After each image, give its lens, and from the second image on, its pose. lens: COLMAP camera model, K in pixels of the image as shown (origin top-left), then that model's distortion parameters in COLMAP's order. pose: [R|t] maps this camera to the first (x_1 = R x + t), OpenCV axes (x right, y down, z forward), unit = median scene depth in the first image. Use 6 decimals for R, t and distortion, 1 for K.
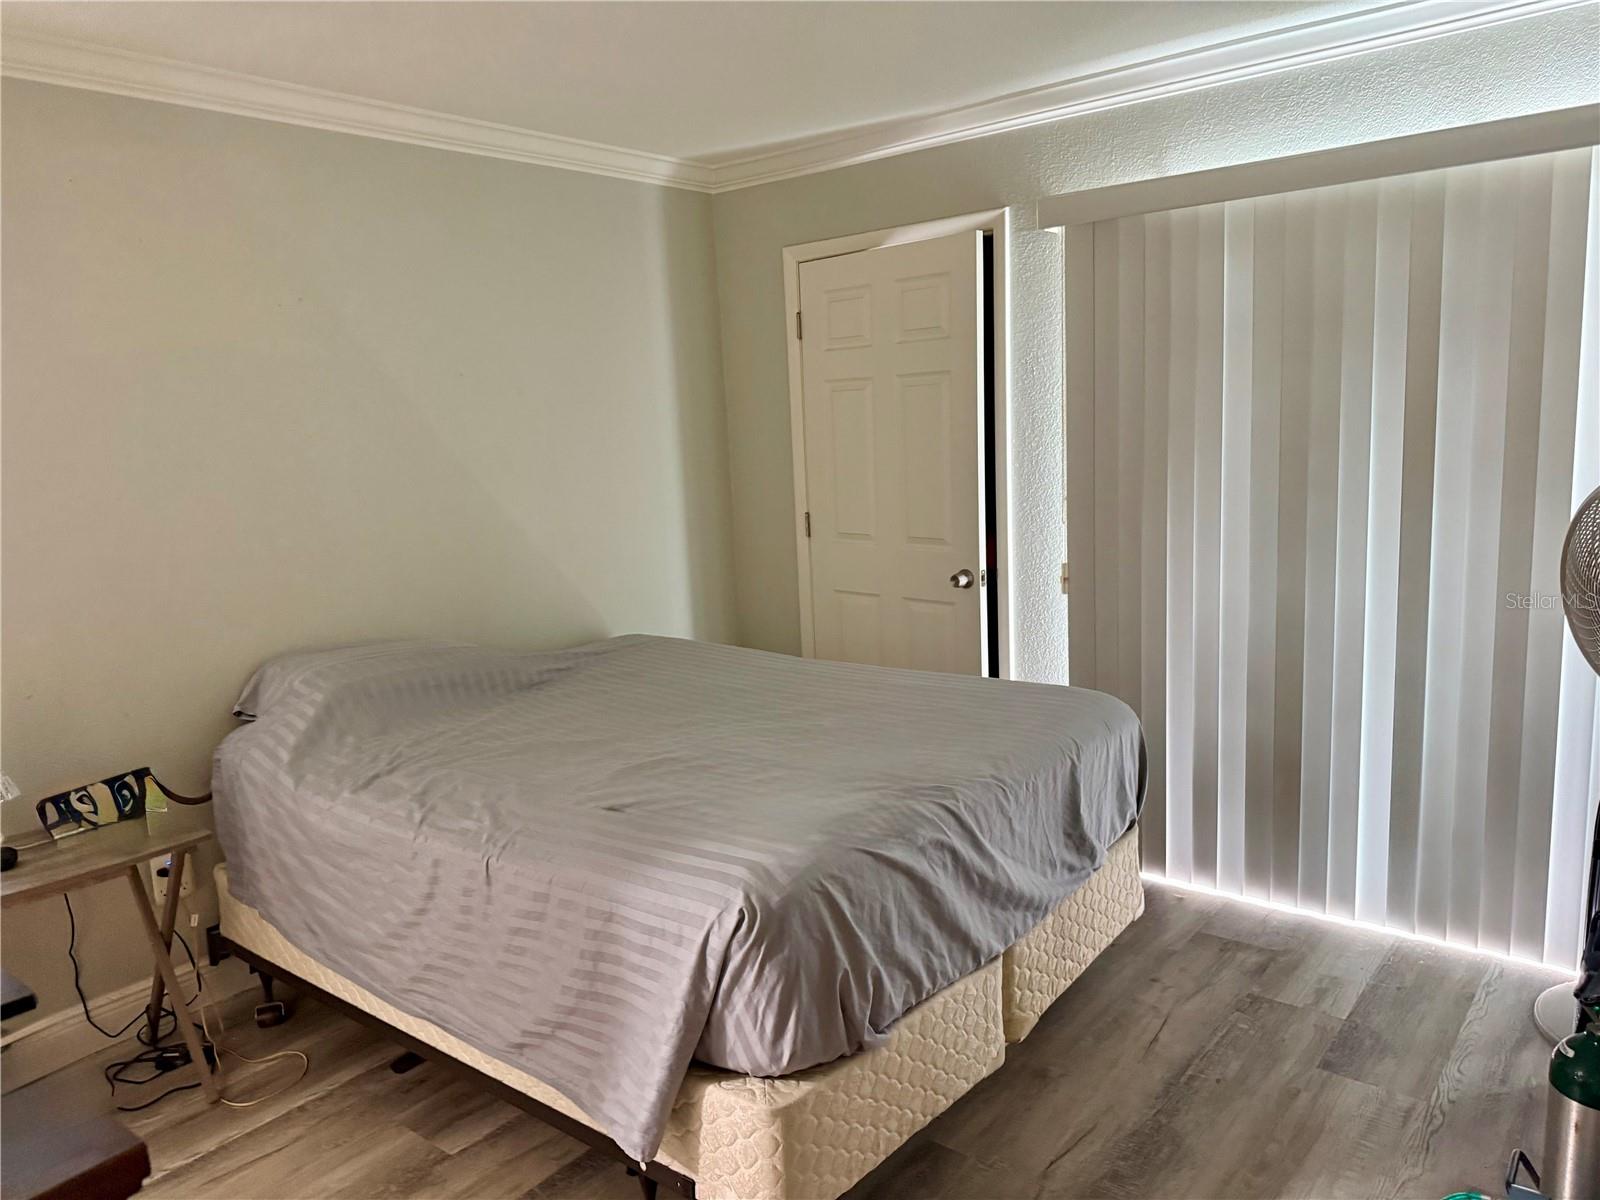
lens RADIAL K [[1136.6, 0, 812.5], [0, 1136.6, 603.4], [0, 0, 1]] dist [0.066178, -0.082804]
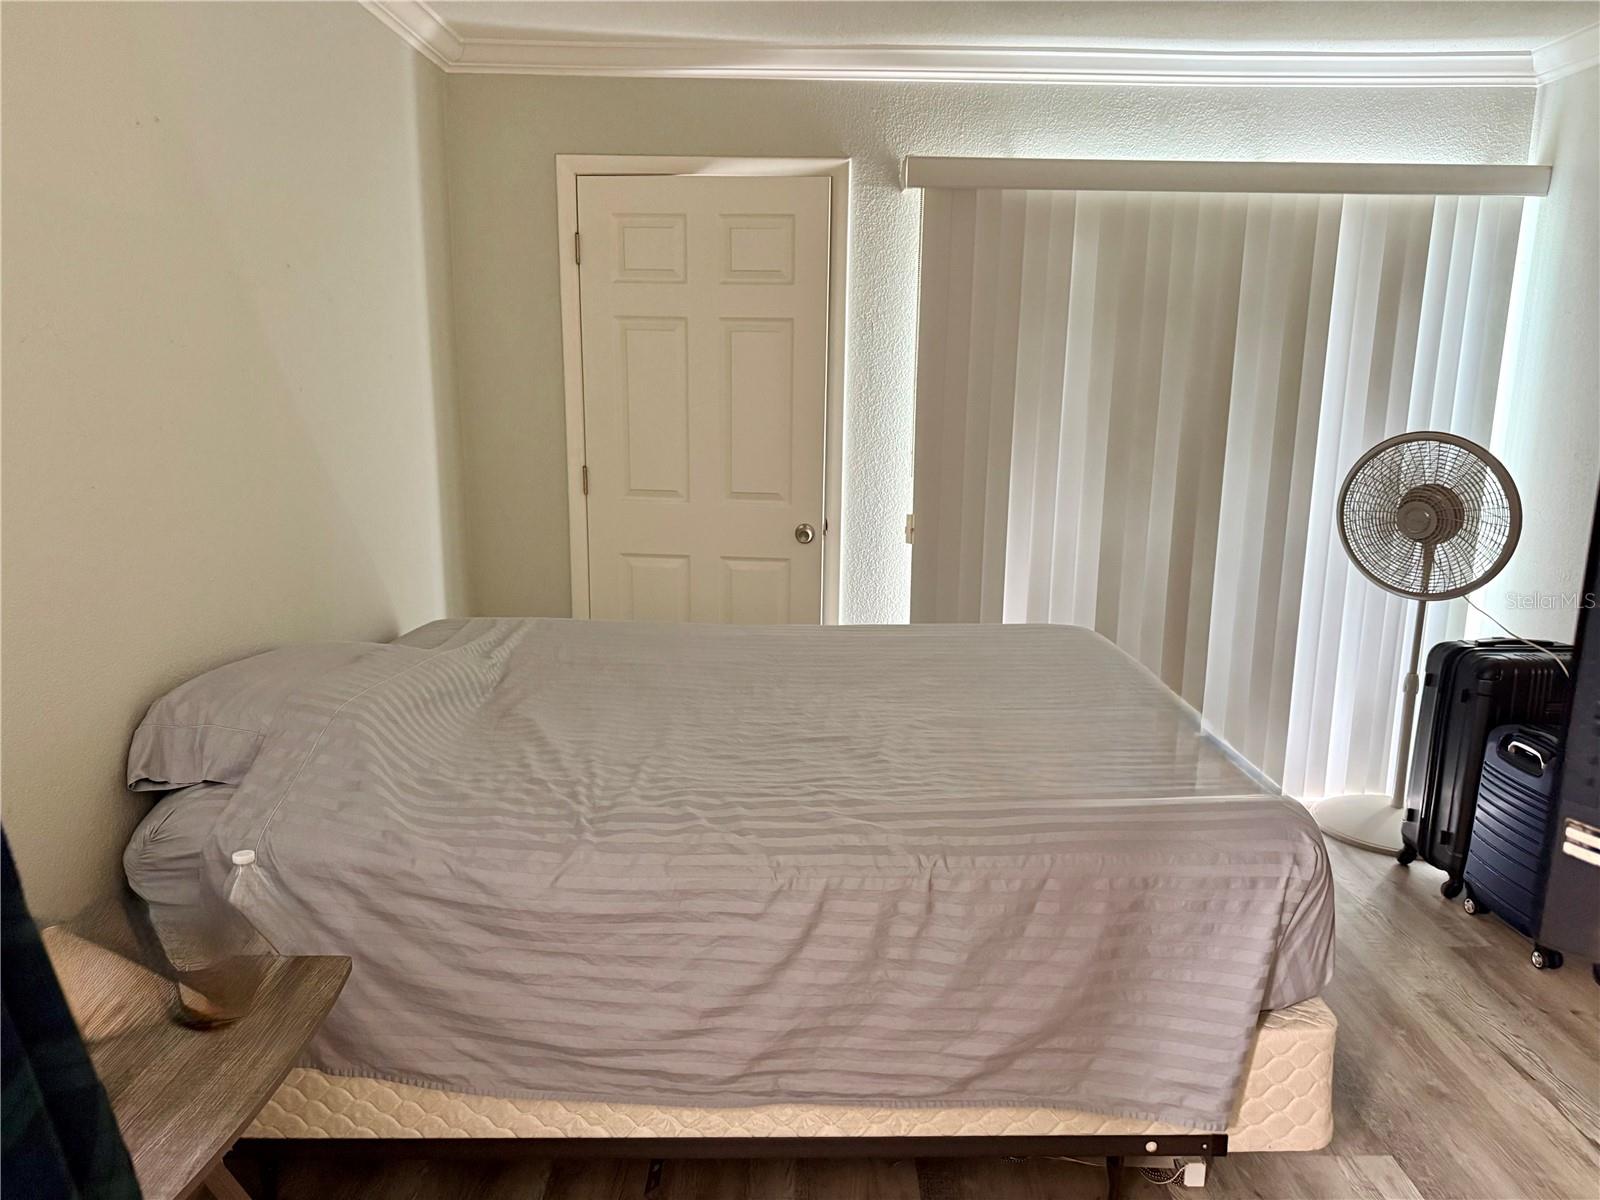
lens RADIAL K [[1136.6, 0, 808.1], [0, 1136.6, 594.7], [0, 0, 1]] dist [0.066178, -0.082804]
pose [[0.771274, -0.066537, 0.633016, -0.760048], [0.056087, 0.997757, 0.036540, -0.007322], [-0.634028, 0.007322, 0.773276, 0.374687]]
